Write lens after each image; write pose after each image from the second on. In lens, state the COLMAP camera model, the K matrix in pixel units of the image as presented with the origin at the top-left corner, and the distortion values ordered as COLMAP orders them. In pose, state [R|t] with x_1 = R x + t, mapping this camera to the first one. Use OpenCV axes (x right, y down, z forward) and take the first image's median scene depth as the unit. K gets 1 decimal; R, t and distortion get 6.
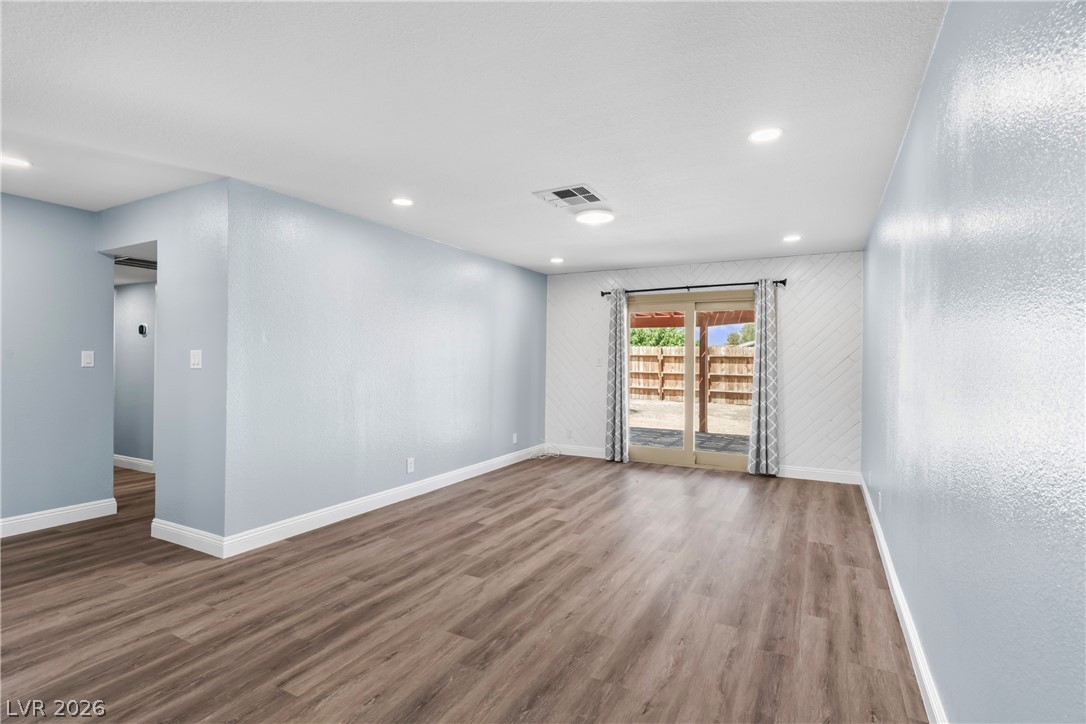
lens RADIAL K [[521.1, 0, 543.6], [0, 521.1, 362.4], [0, 0, 1]] dist [-0.005787, 0.000758]
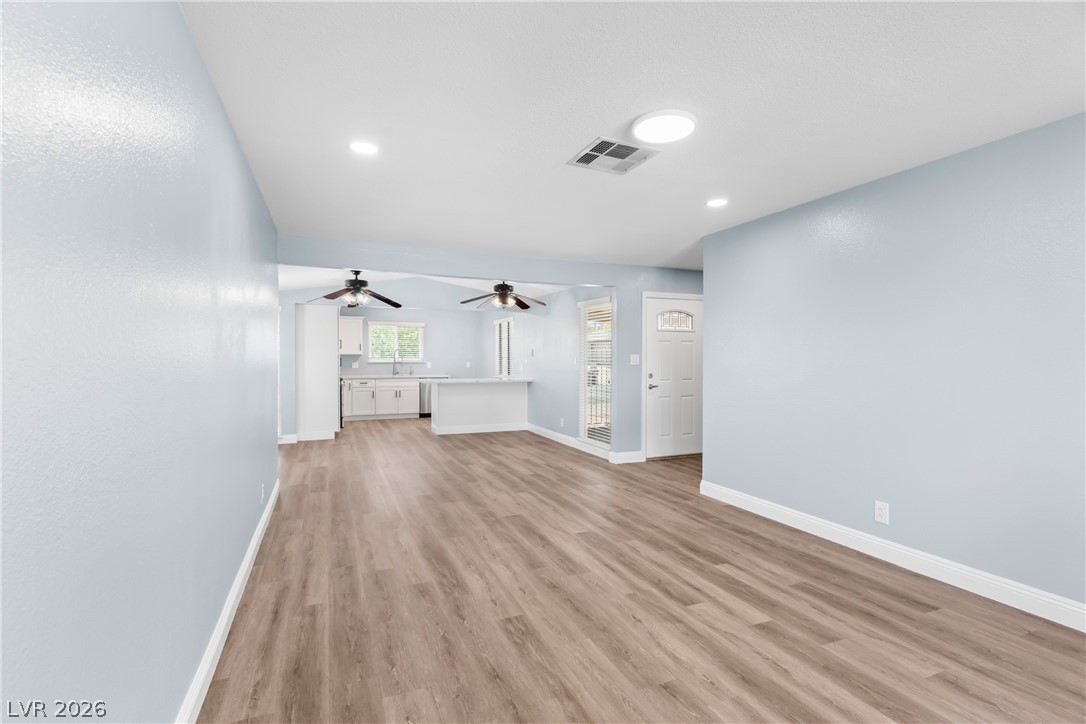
lens RADIAL K [[512.7, 0, 544.5], [0, 512.7, 362.0], [0, 0, 1]] dist [0.001869, -0.000171]
pose [[-0.627483, -0.002852, -0.778625, 0.728341], [-0.008500, 0.999959, 0.003188, -0.001472], [0.778583, 0.008619, -0.627482, 1.402751]]
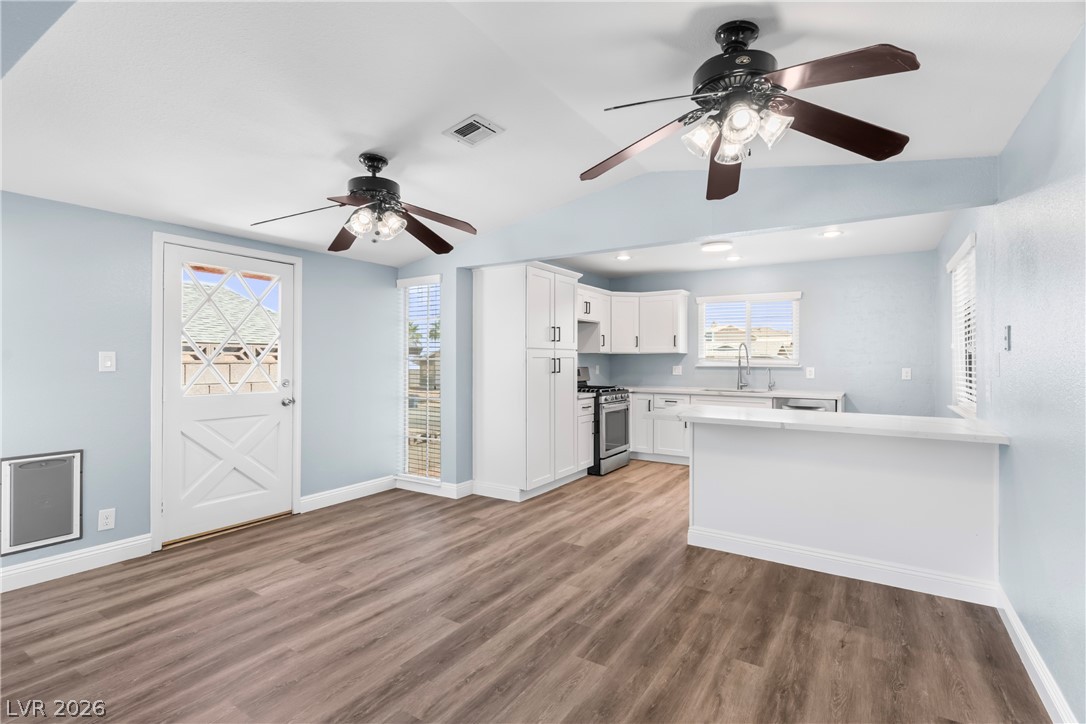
lens RADIAL K [[512.7, 0, 542.2], [0, 512.7, 359.9], [0, 0, 1]] dist [0.001869, -0.000171]
pose [[-0.996480, -0.010436, 0.083179, -0.573354], [-0.010133, 0.999940, 0.004068, -0.004498], [-0.083217, 0.003211, -0.996526, 0.547804]]
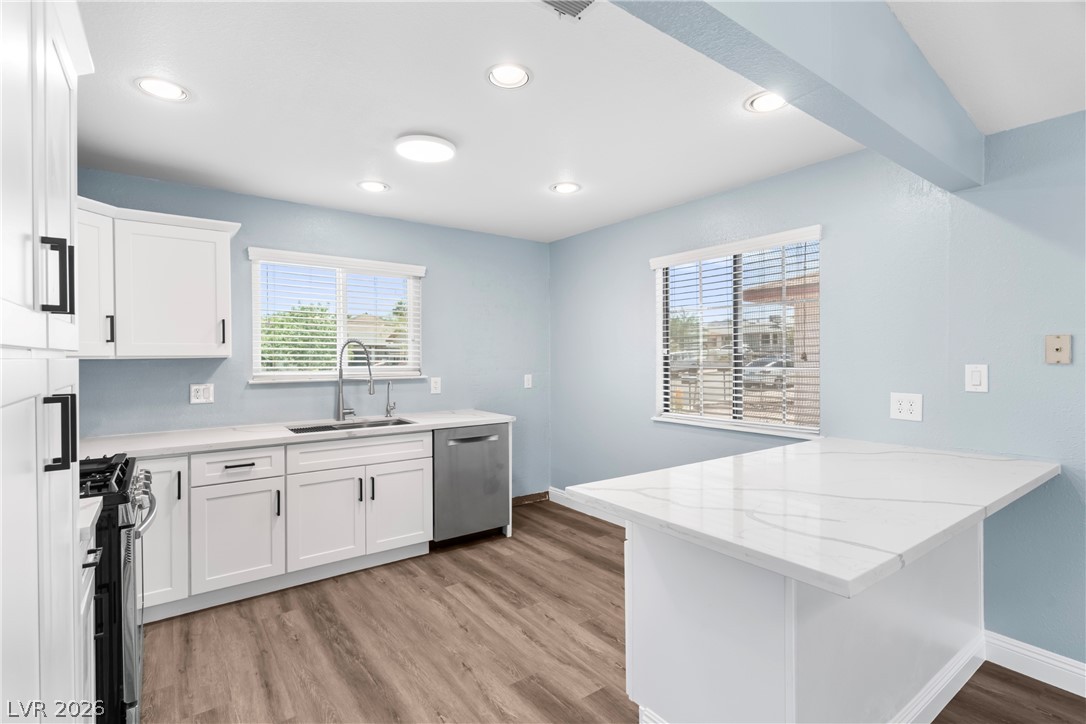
lens RADIAL K [[512.7, 0, 544.8], [0, 512.7, 357.9], [0, 0, 1]] dist [0.001869, -0.000171]
pose [[-0.424946, -0.003910, -0.905210, -0.362016], [-0.001854, 0.999992, -0.003449, -0.022604], [0.905217, 0.000213, -0.424950, -0.430937]]
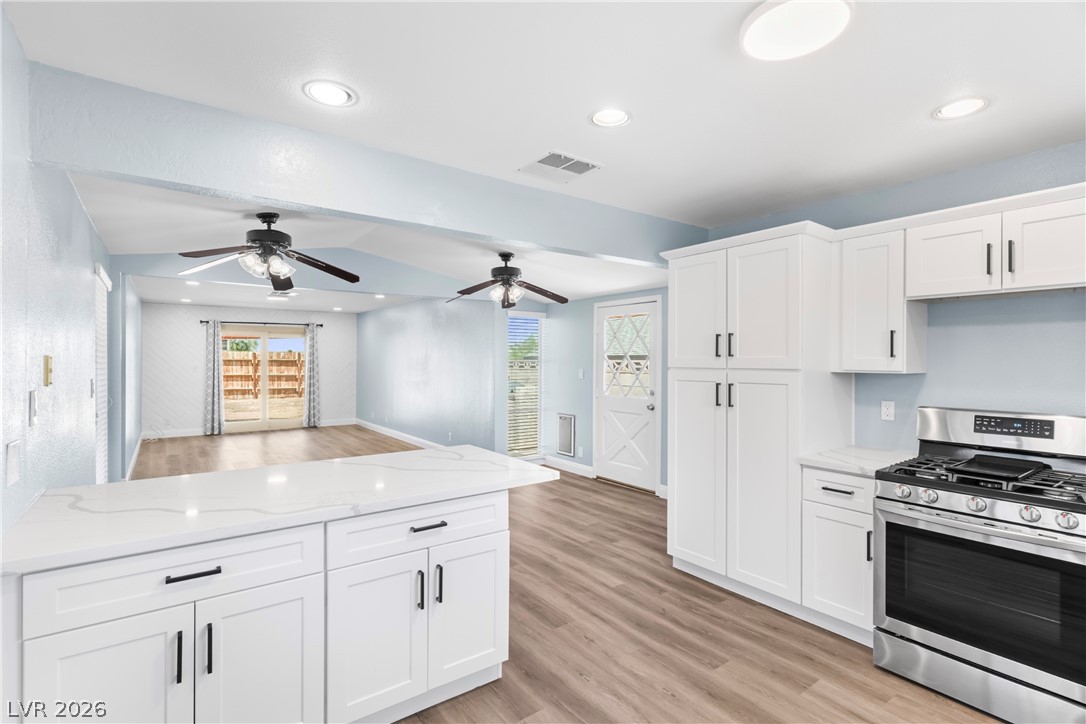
lens RADIAL K [[512.7, 0, 544.2], [0, 512.7, 360.8], [0, 0, 1]] dist [0.001869, -0.000171]
pose [[0.430998, -0.009339, 0.902304, -1.381940], [0.006504, 0.999953, 0.007243, -0.048309], [-0.902329, 0.002747, 0.431039, -0.873091]]
